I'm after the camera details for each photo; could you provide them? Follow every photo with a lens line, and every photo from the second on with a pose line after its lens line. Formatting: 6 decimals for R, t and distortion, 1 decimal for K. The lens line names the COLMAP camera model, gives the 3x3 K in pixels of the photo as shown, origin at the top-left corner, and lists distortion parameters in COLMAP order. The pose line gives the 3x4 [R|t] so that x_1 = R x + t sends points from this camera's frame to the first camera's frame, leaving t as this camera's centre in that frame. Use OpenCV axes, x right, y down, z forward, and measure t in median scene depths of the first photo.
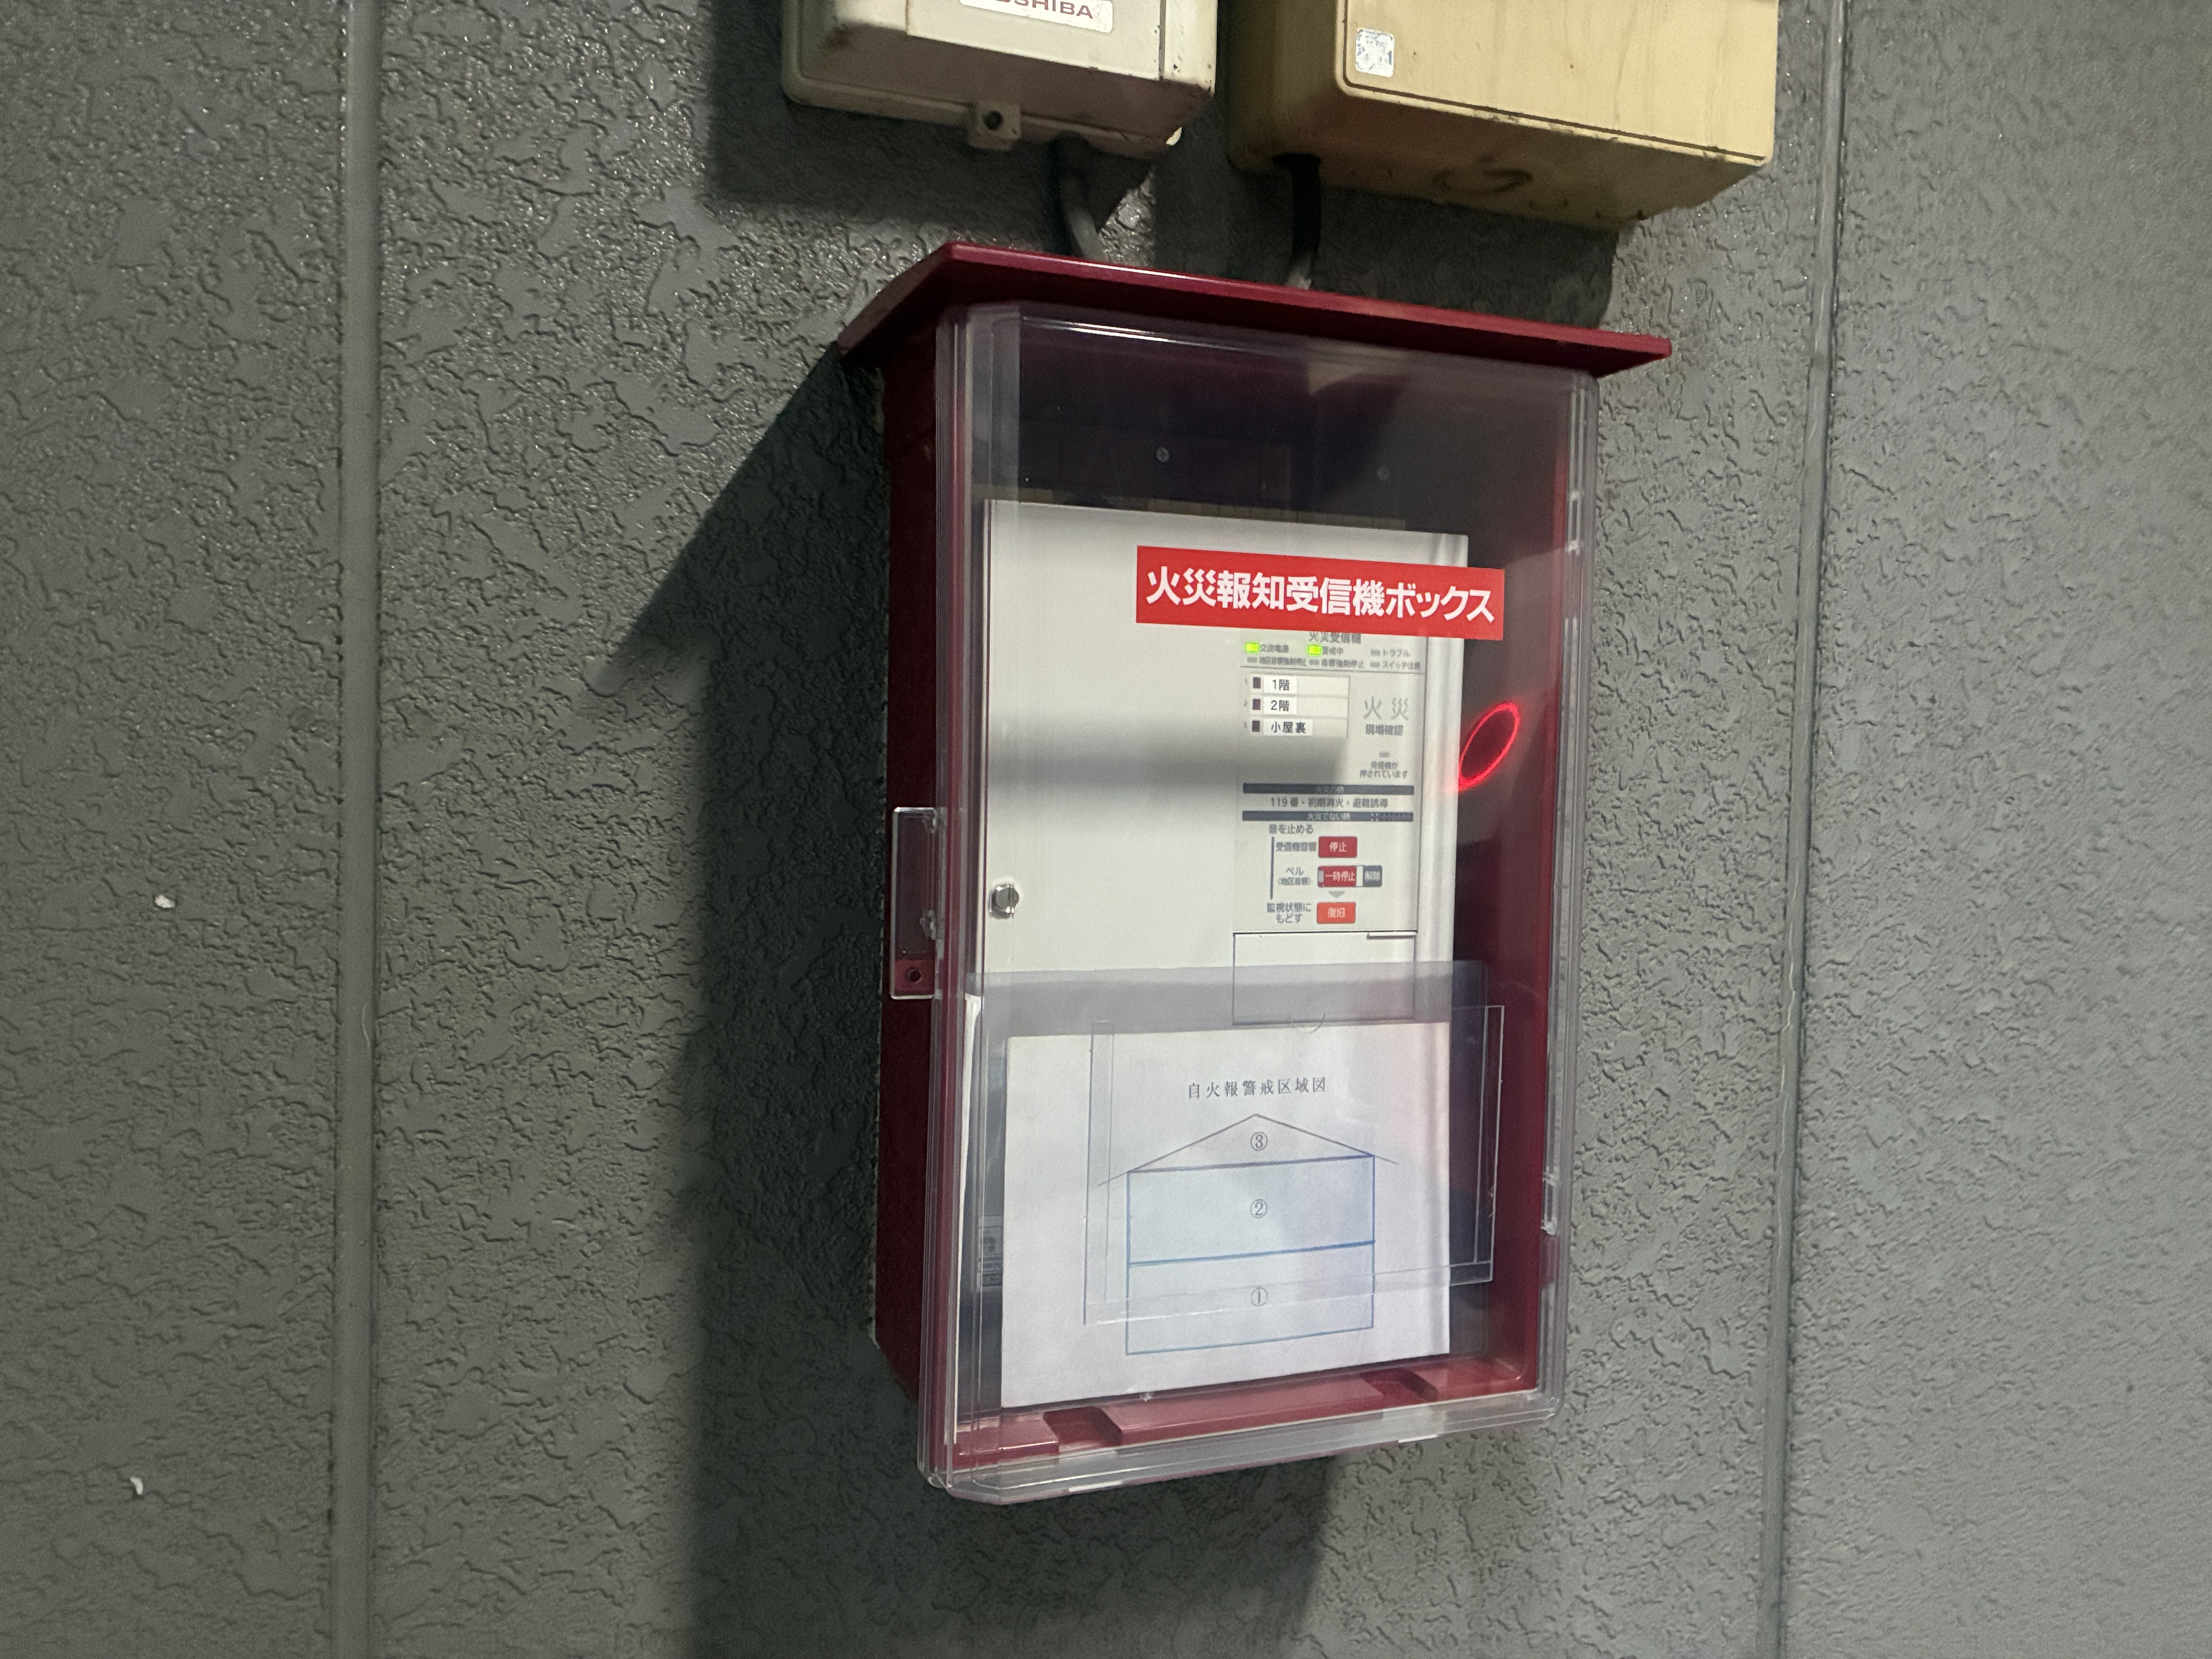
lens RADIAL K [[1699.1, 0, 1118.0], [0, 1699.1, 846.8], [0, 0, 1]] dist [0.045984, -0.058177]
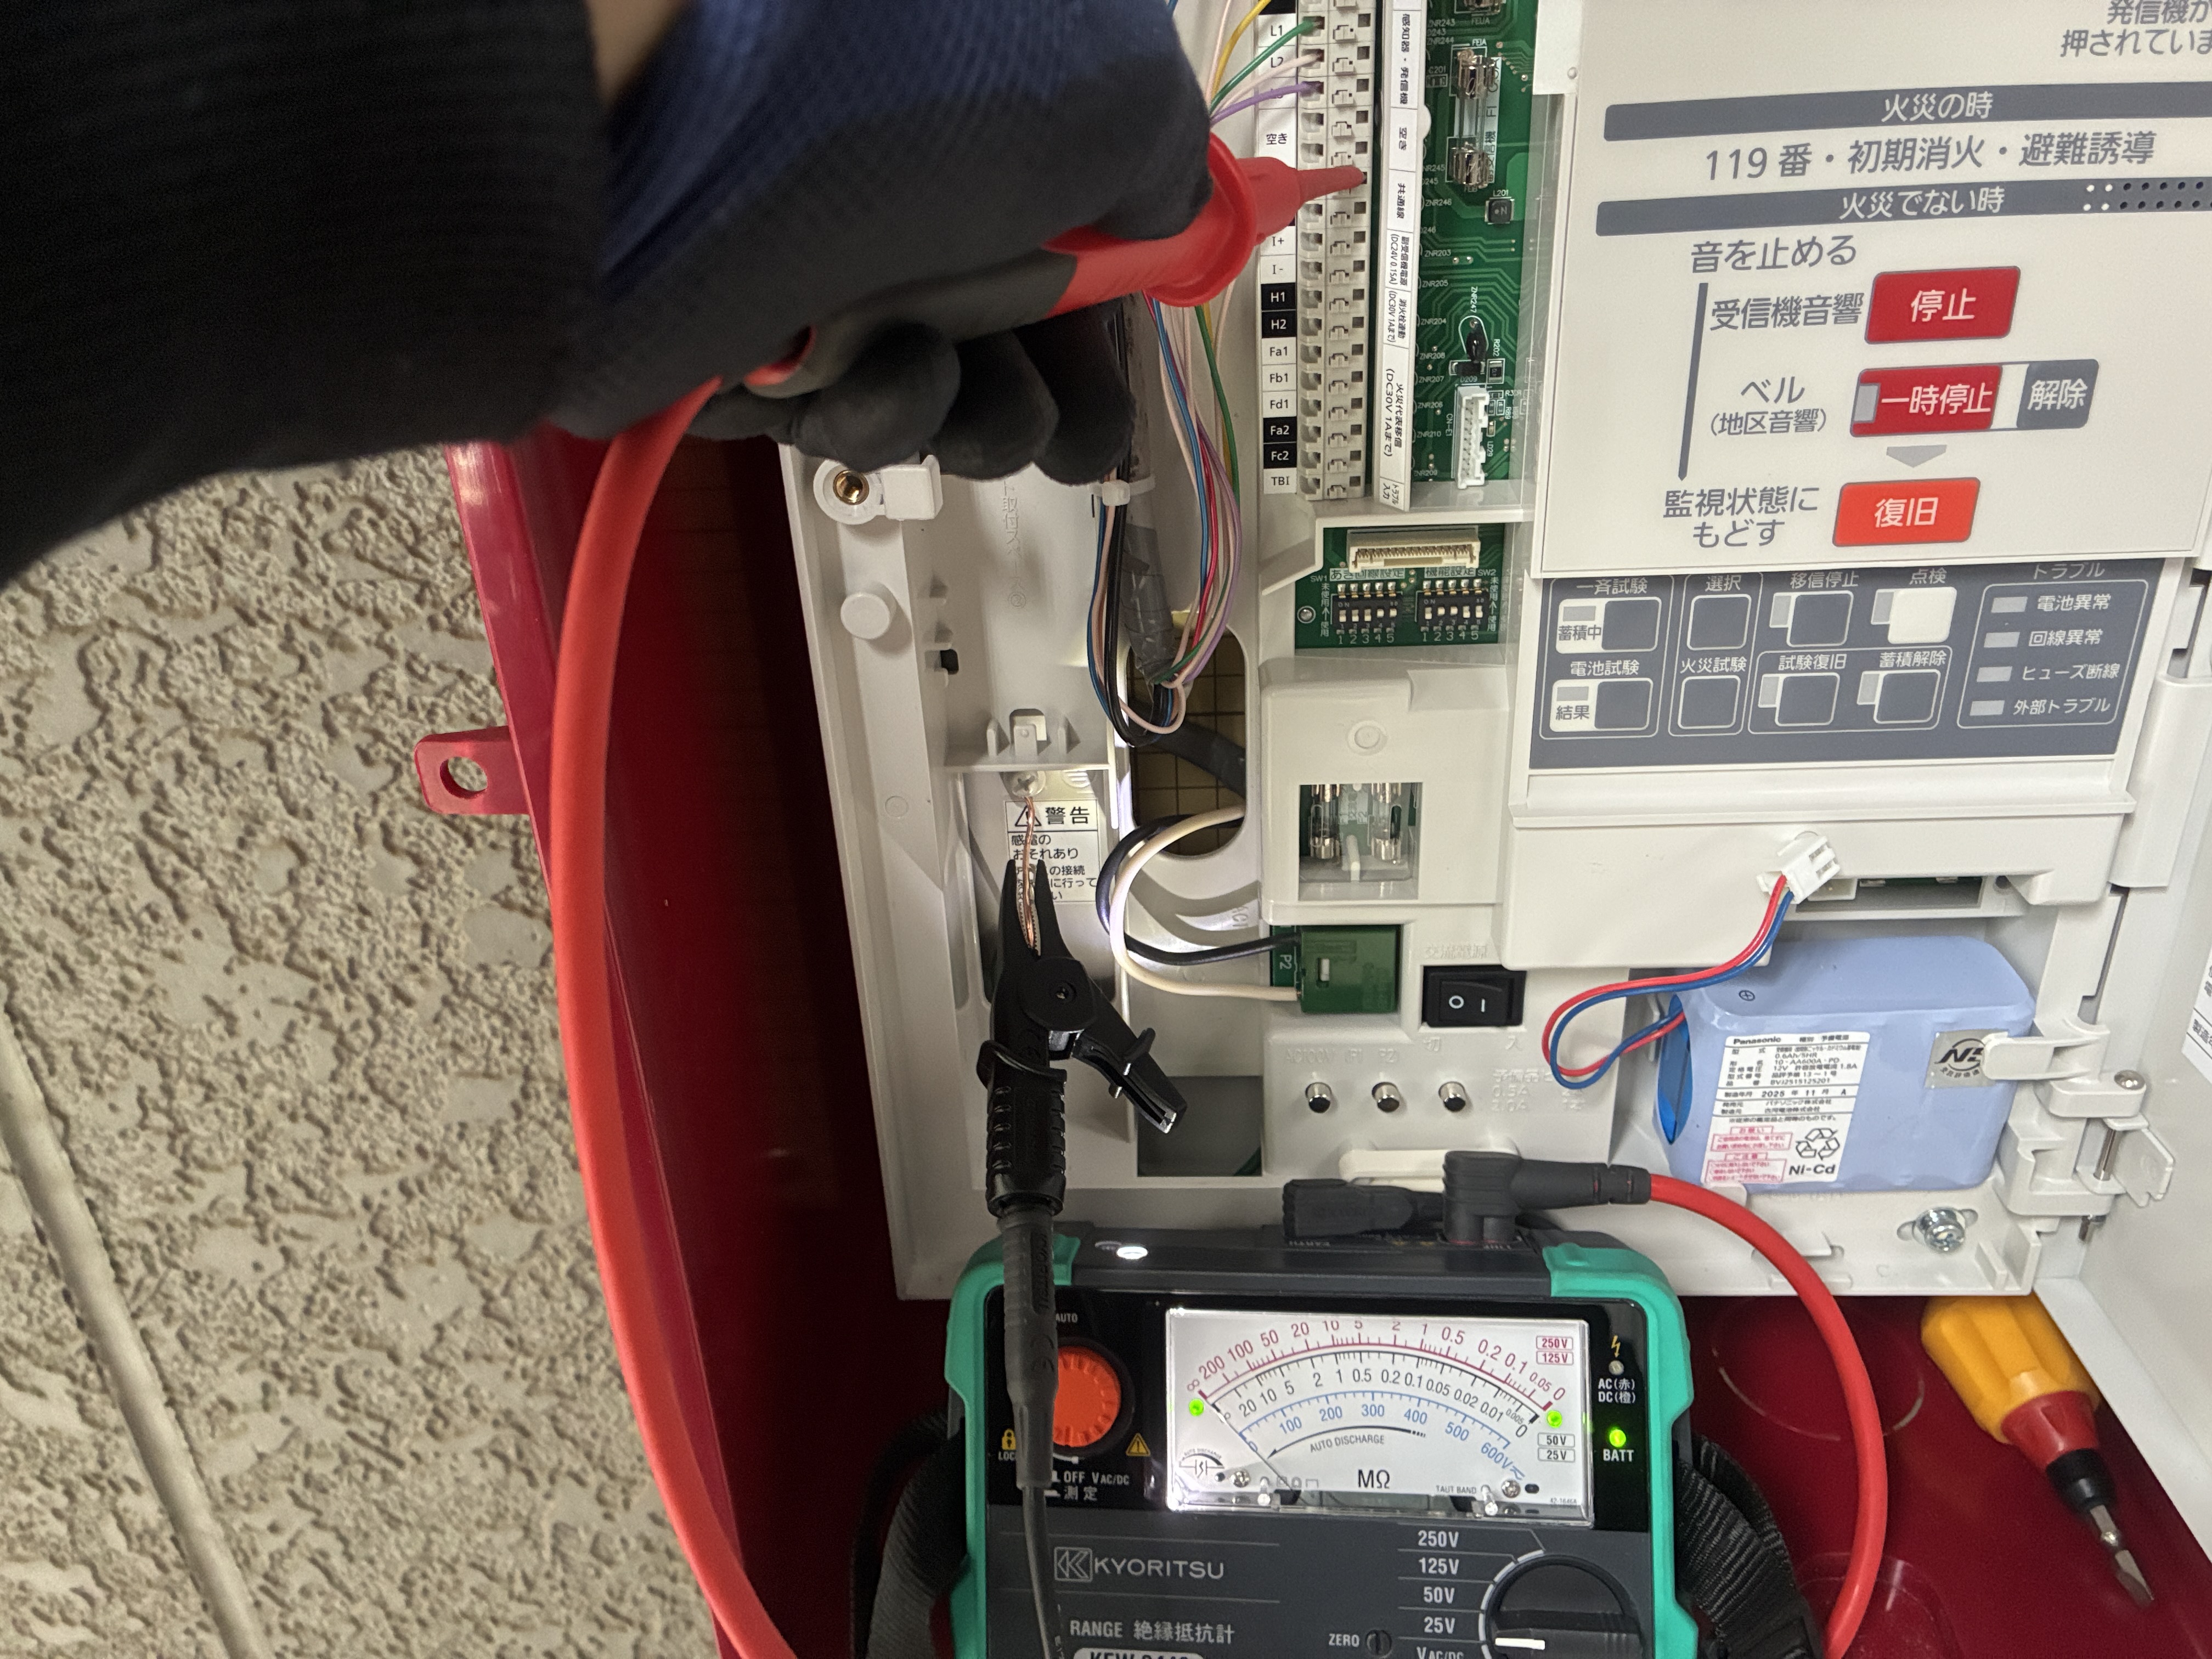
lens RADIAL K [[1699.1, 0, 1110.0], [0, 1699.1, 826.1], [0, 0, 1]] dist [0.045984, -0.058177]
pose [[0.911694, 0.129769, -0.389839, 0.126040], [0.049273, 0.907433, 0.417298, -0.051565], [0.407905, -0.399656, 0.820907, 0.648821]]
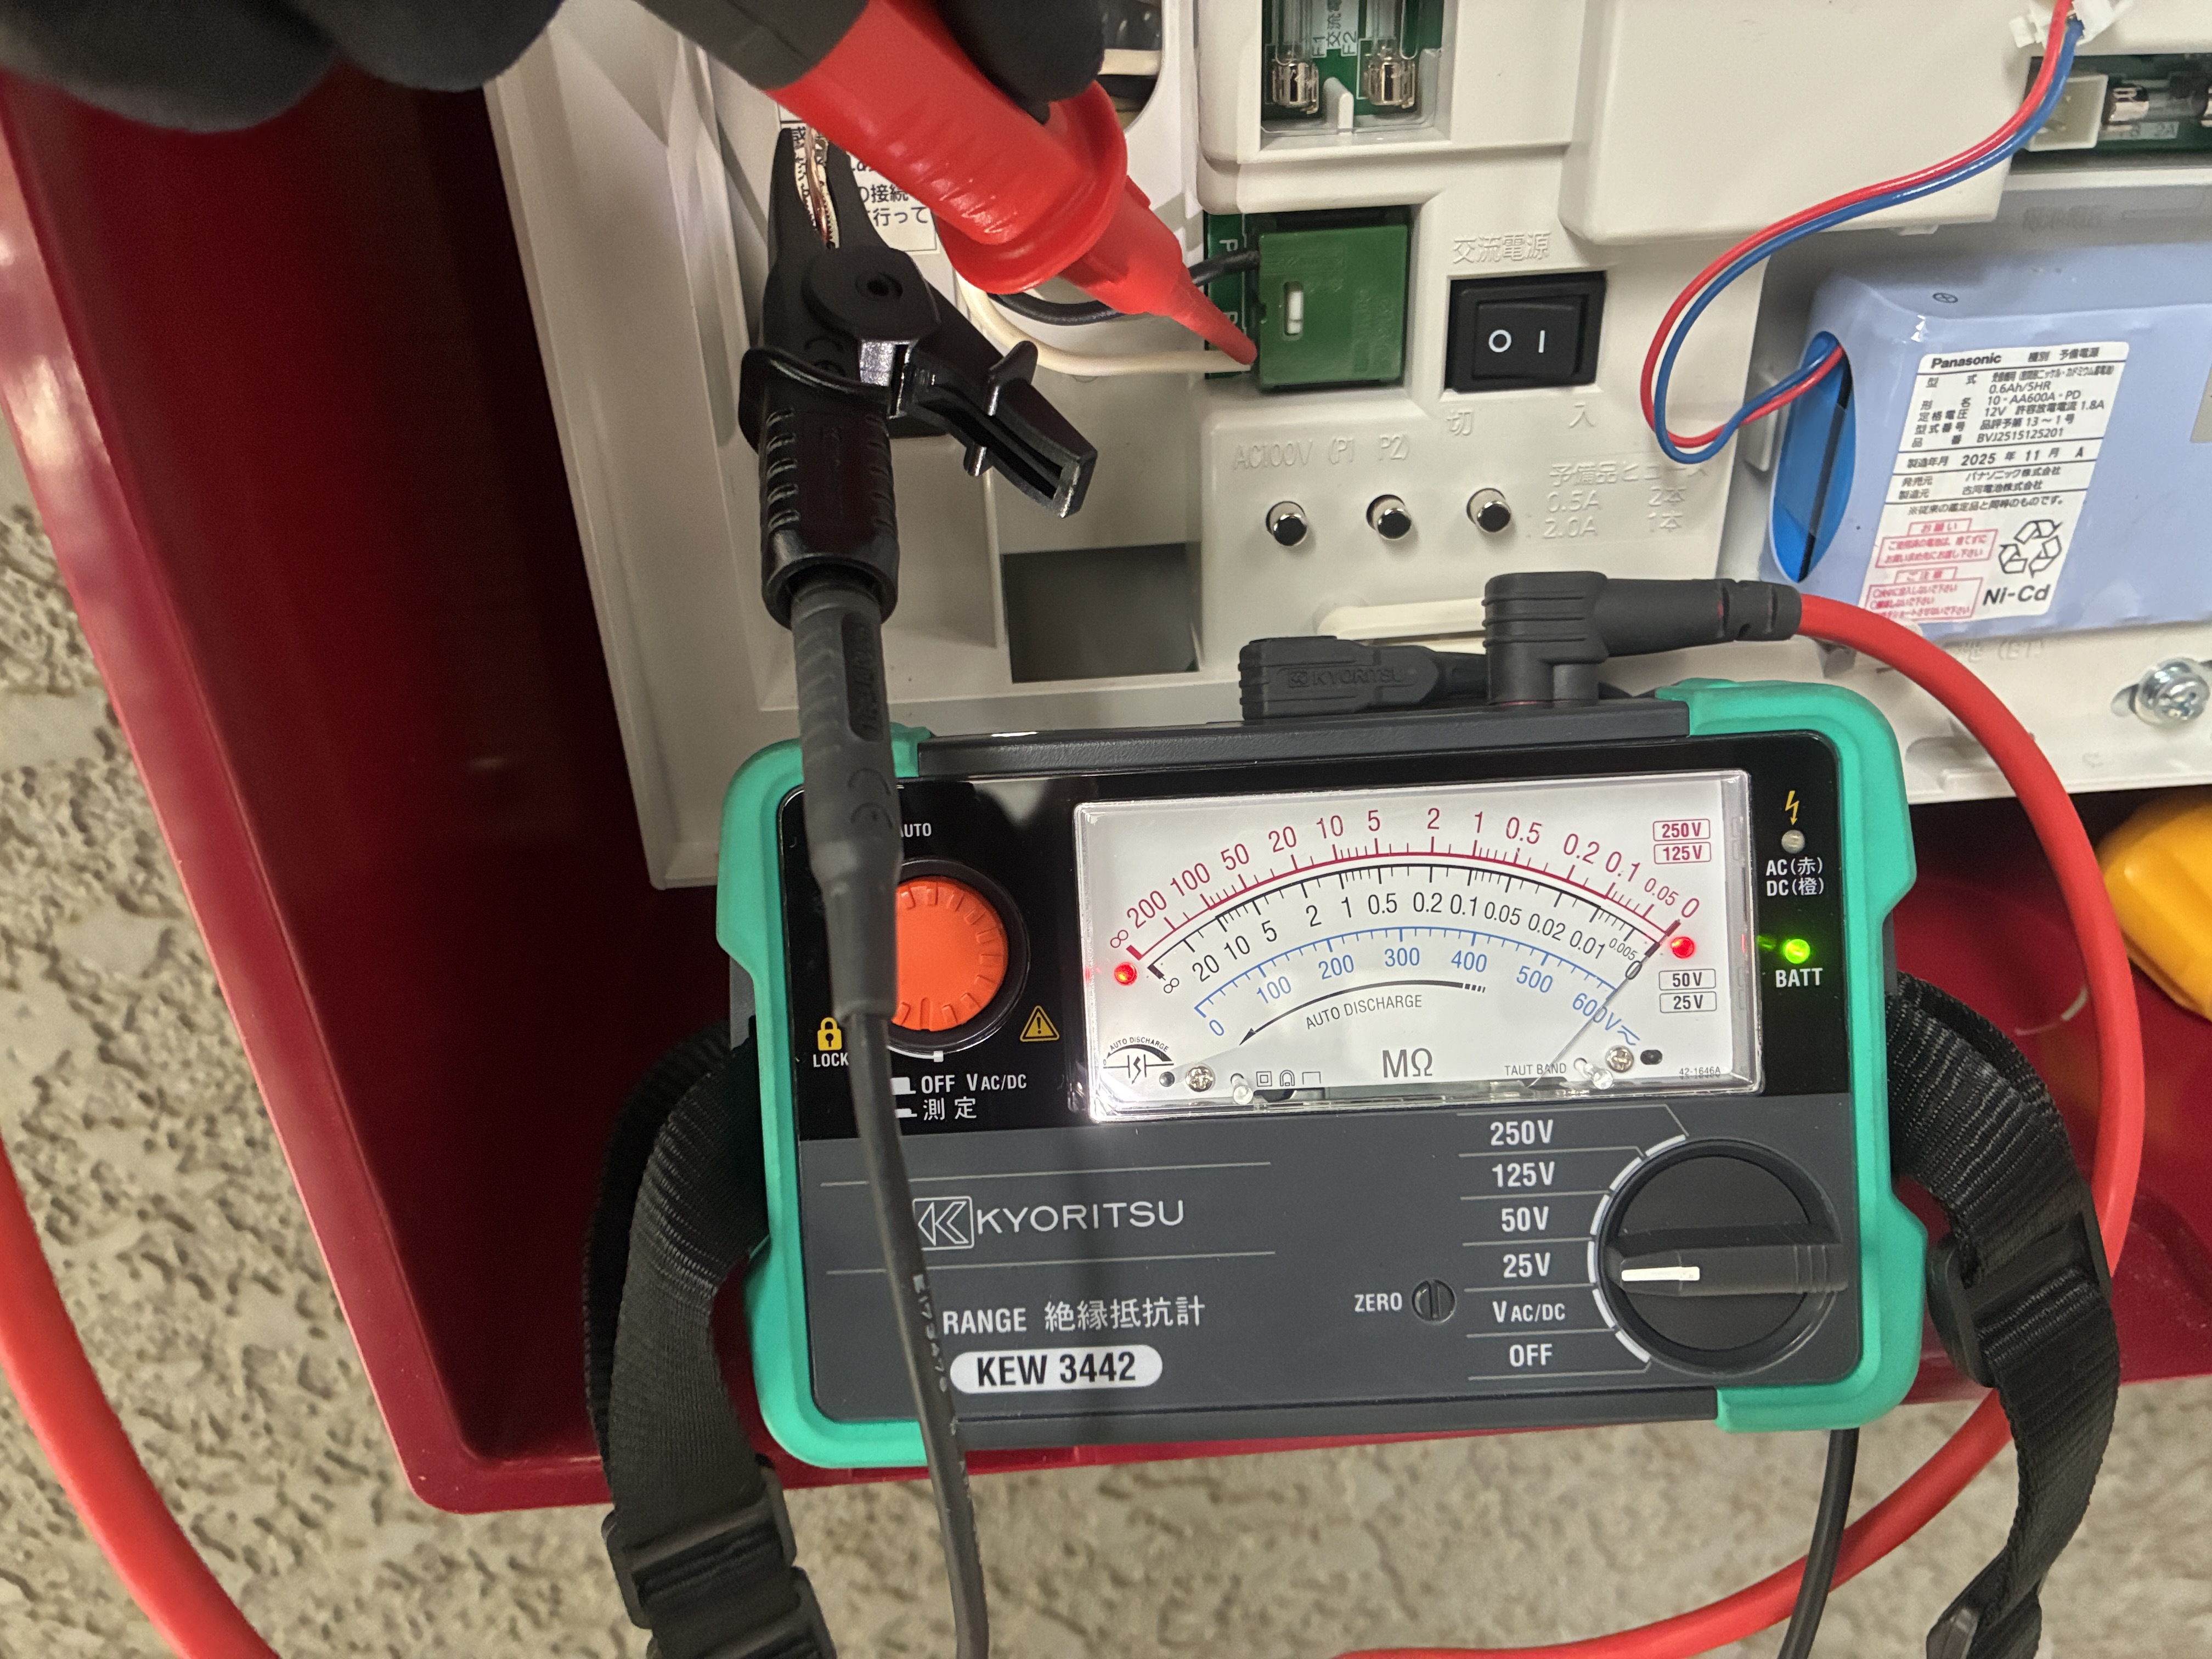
lens RADIAL K [[1699.1, 0, 1100.6], [0, 1699.1, 827.5], [0, 0, 1]] dist [0.045984, -0.058177]
pose [[0.949005, 0.107518, -0.296361, 0.075588], [0.047750, 0.880181, 0.472230, 0.099965], [0.311624, -0.462300, 0.830162, 0.729629]]
